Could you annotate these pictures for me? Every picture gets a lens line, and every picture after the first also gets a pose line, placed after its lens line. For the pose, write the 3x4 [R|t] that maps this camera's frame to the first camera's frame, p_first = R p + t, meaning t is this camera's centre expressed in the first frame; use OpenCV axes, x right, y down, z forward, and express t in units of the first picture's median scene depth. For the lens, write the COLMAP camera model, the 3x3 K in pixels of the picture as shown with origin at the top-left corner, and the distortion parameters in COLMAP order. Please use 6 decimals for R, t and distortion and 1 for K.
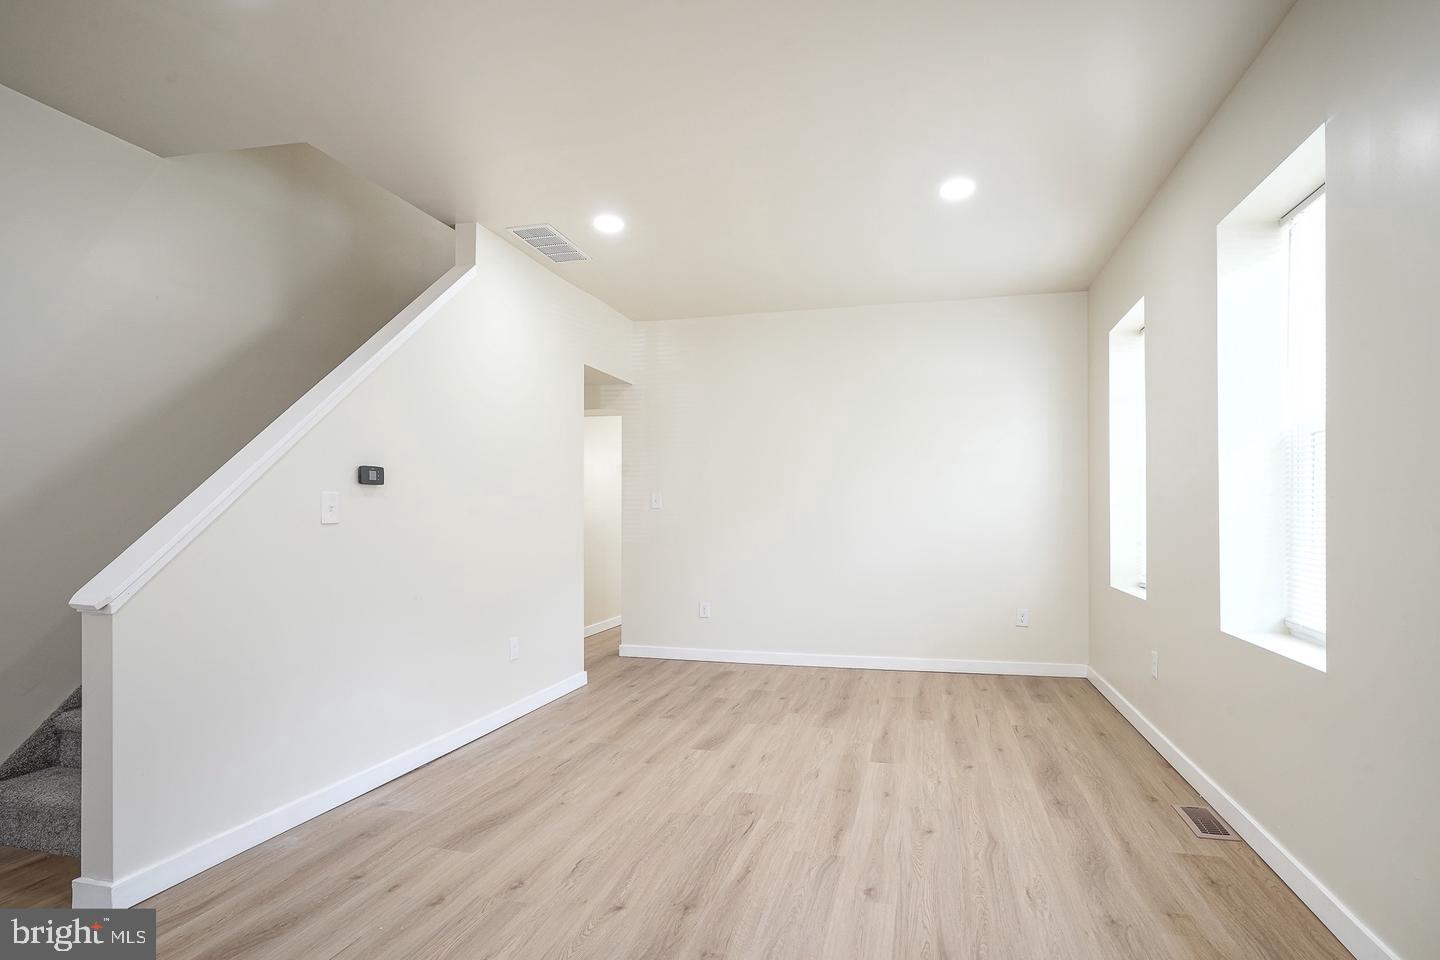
lens RADIAL K [[713.1, 0, 748.1], [0, 713.1, 511.3], [0, 0, 1]] dist [-0.008481, 0.005097]
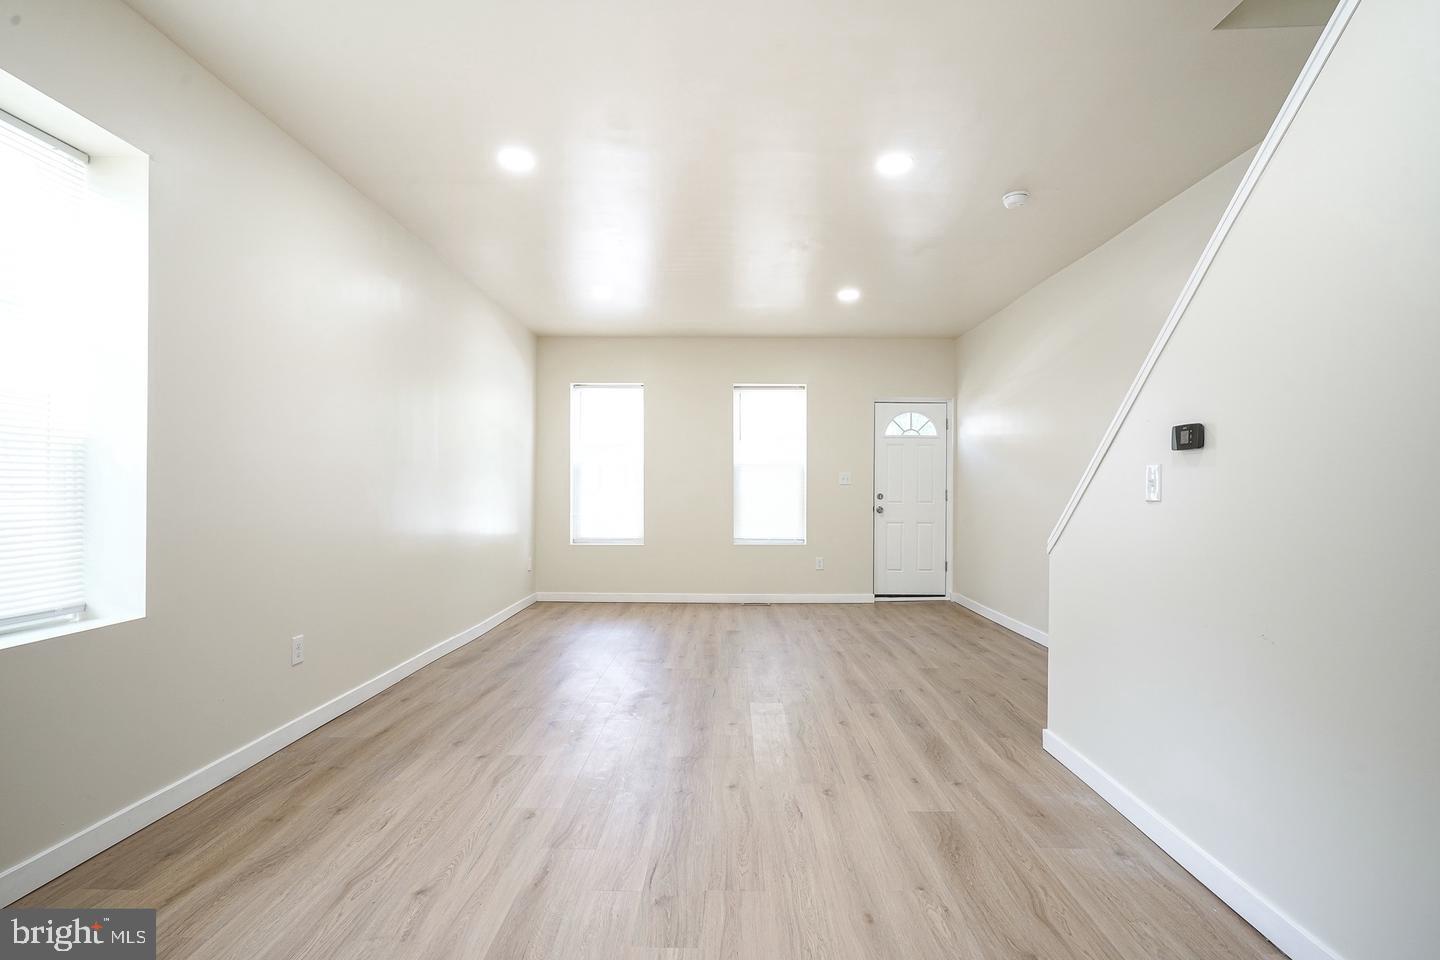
lens RADIAL K [[713.1, 0, 721.6], [0, 713.1, 483.5], [0, 0, 1]] dist [-0.008481, 0.005097]
pose [[-0.973138, -0.007259, -0.230110, 0.102632], [-0.005601, 0.999953, -0.007858, 0.005790], [0.230156, -0.006358, -0.973133, 1.622317]]
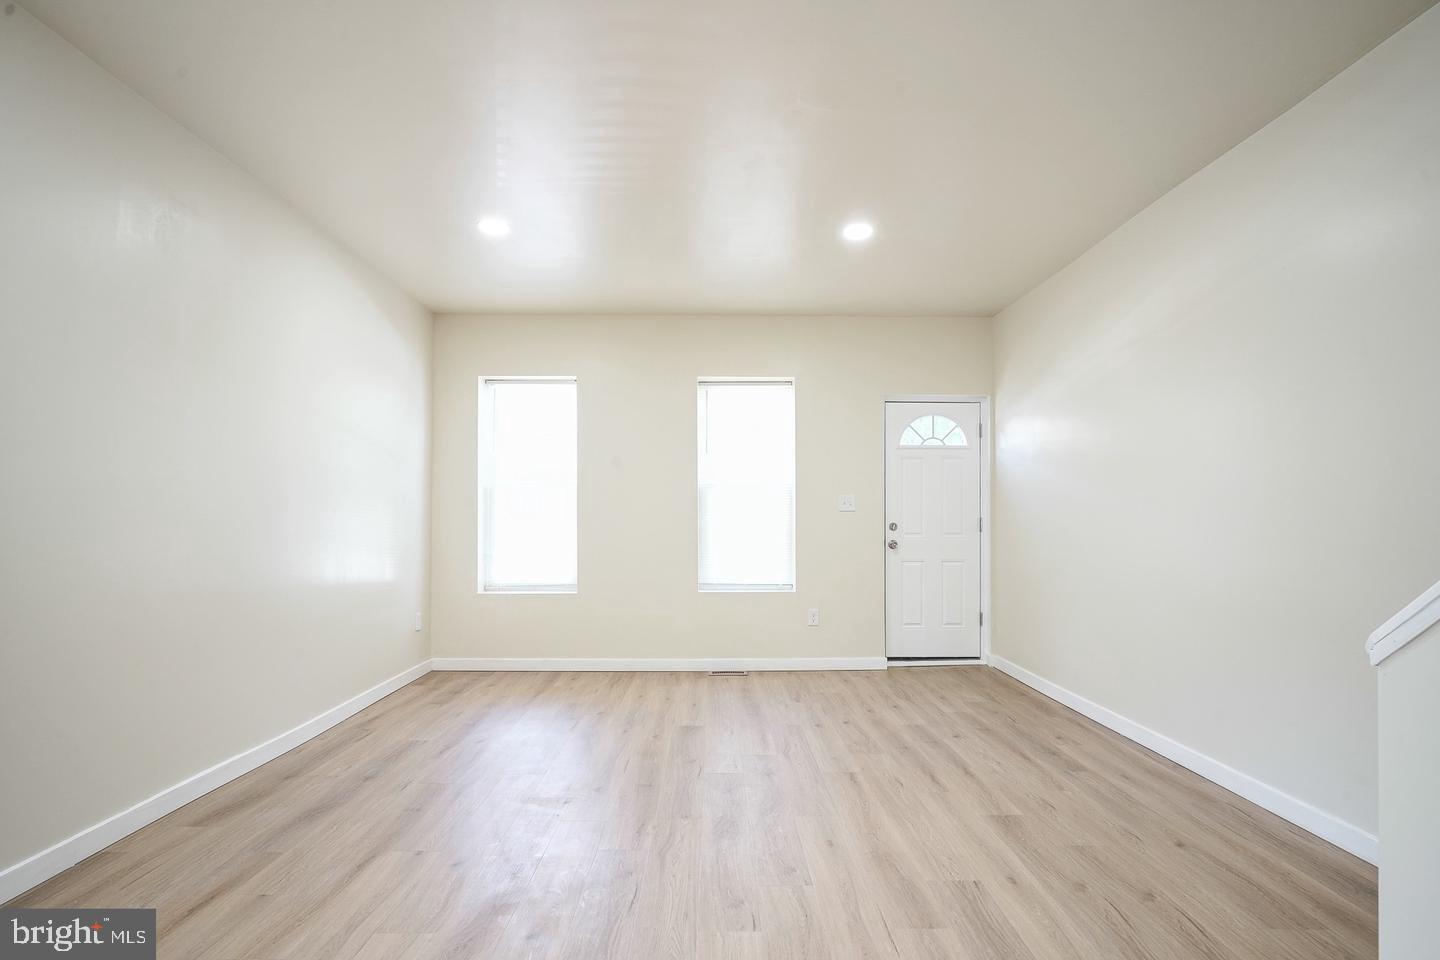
lens RADIAL K [[713.1, 0, 720.2], [0, 713.1, 503.8], [0, 0, 1]] dist [-0.008481, 0.005097]
pose [[-0.968262, -0.006720, -0.249847, -0.098174], [-0.001879, 0.999806, -0.019607, 0.005825], [0.249930, -0.018515, -0.968087, 1.033944]]
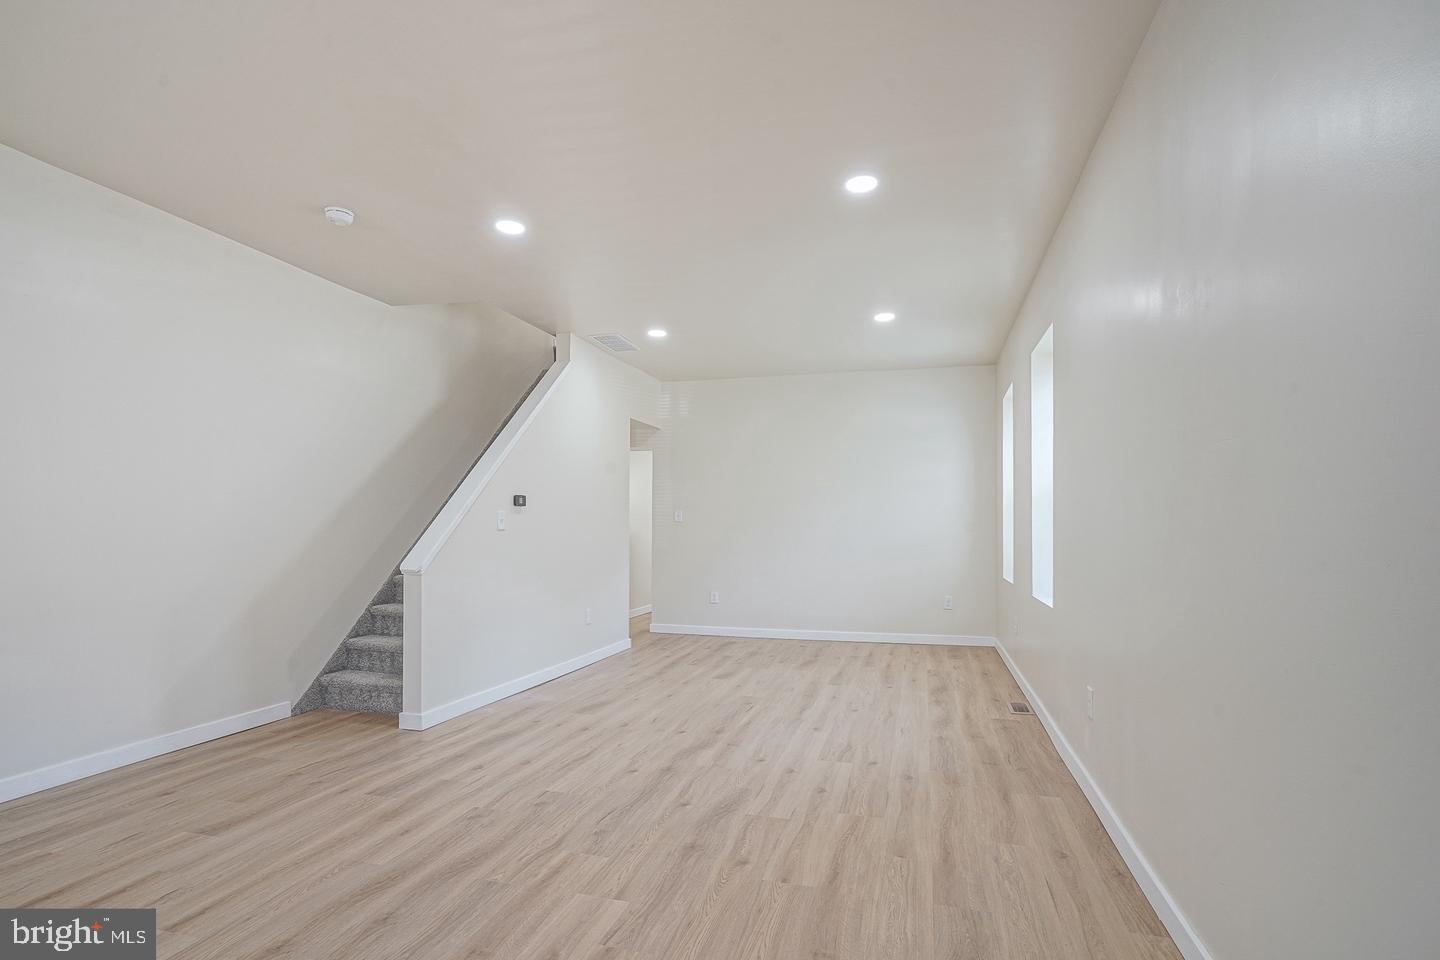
lens RADIAL K [[713.1, 0, 725.1], [0, 713.1, 518.3], [0, 0, 1]] dist [-0.008481, 0.005097]
pose [[0.999709, 0.004043, -0.023802, -0.017795], [-0.004264, 0.999948, -0.009251, 0.004092], [0.023763, 0.009350, 0.999674, -0.640495]]
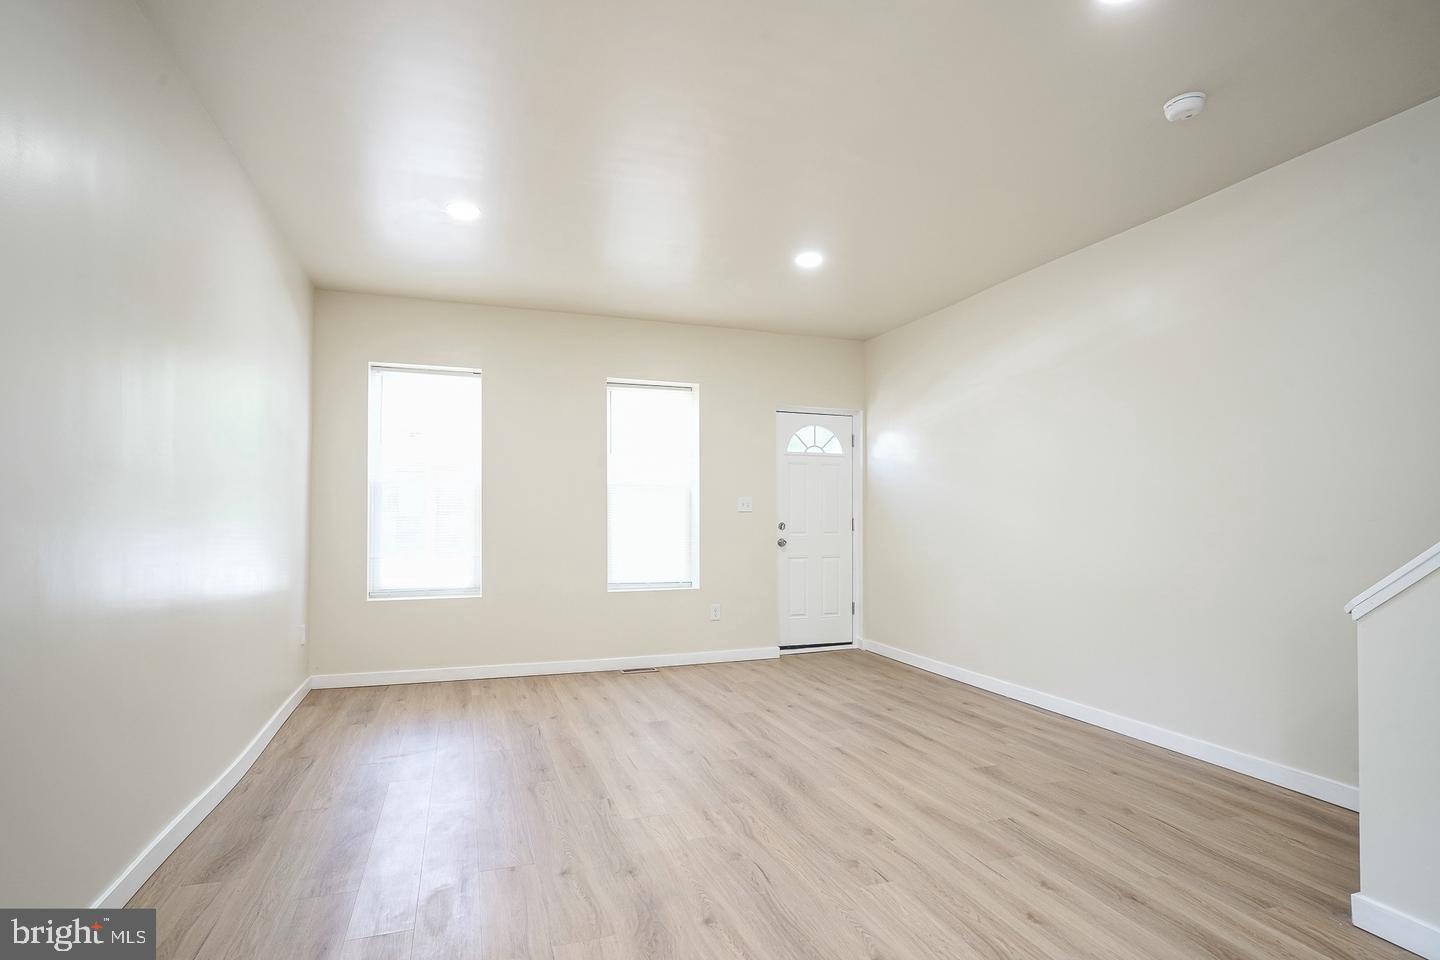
lens RADIAL K [[713.1, 0, 703.2], [0, 713.1, 504.1], [0, 0, 1]] dist [-0.008481, 0.005097]
pose [[-0.840914, -0.012938, -0.541014, 0.284608], [-0.003567, 0.999825, -0.018367, 0.002837], [0.541157, -0.013516, -0.840813, 0.928710]]
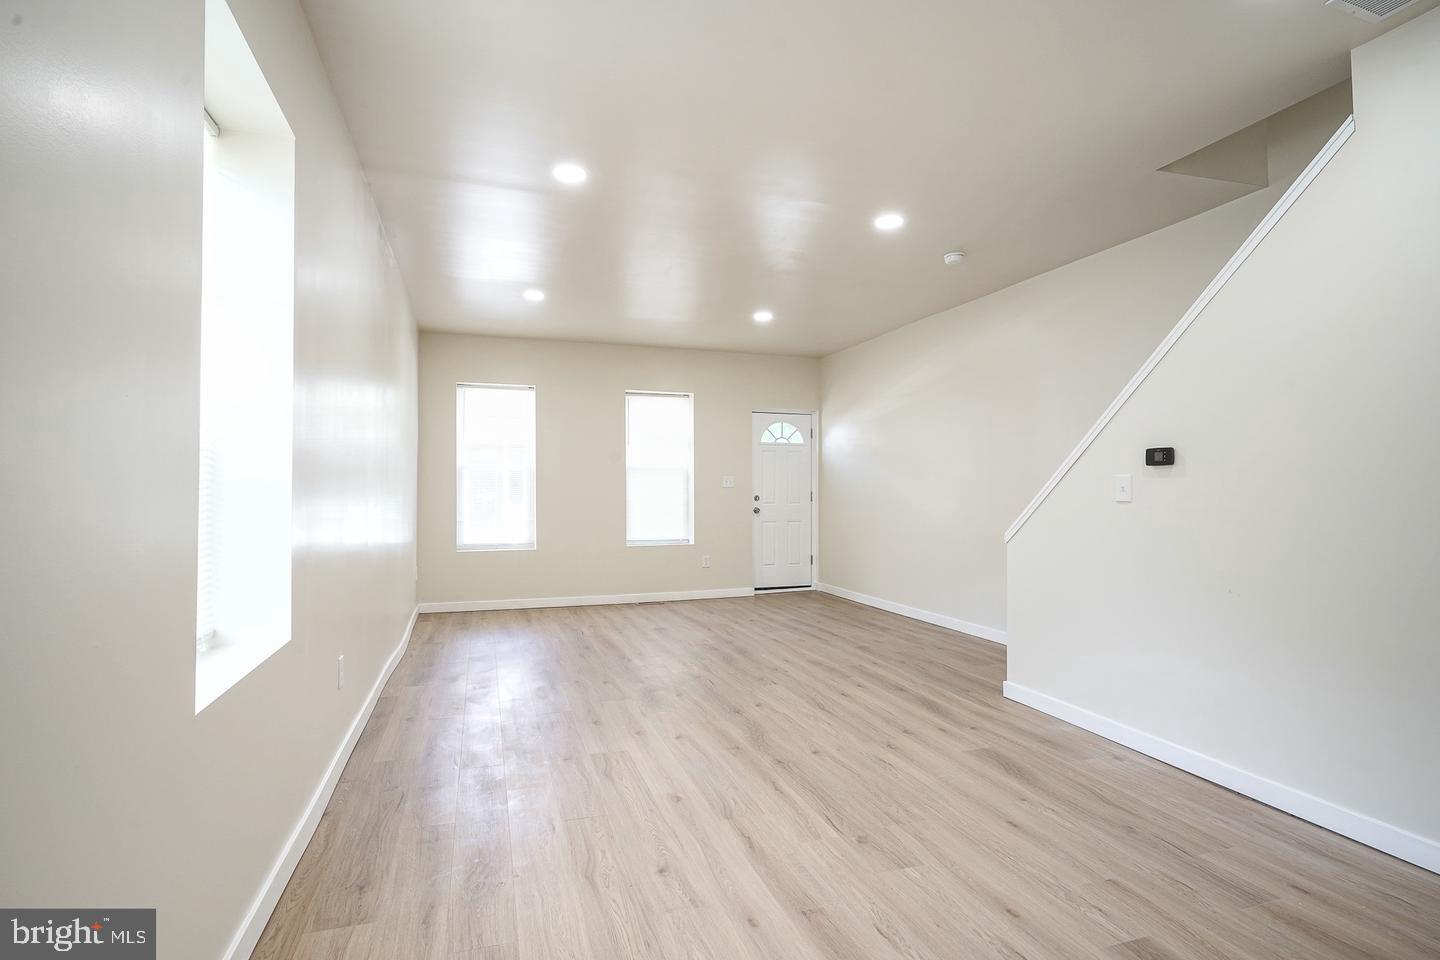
lens RADIAL K [[713.1, 0, 719.7], [0, 713.1, 478.7], [0, 0, 1]] dist [-0.008481, 0.005097]
pose [[-0.841800, -0.009193, -0.539711, 0.580001], [-0.000219, 0.999861, -0.016690, -0.000712], [0.539789, -0.013932, -0.841685, 1.549208]]
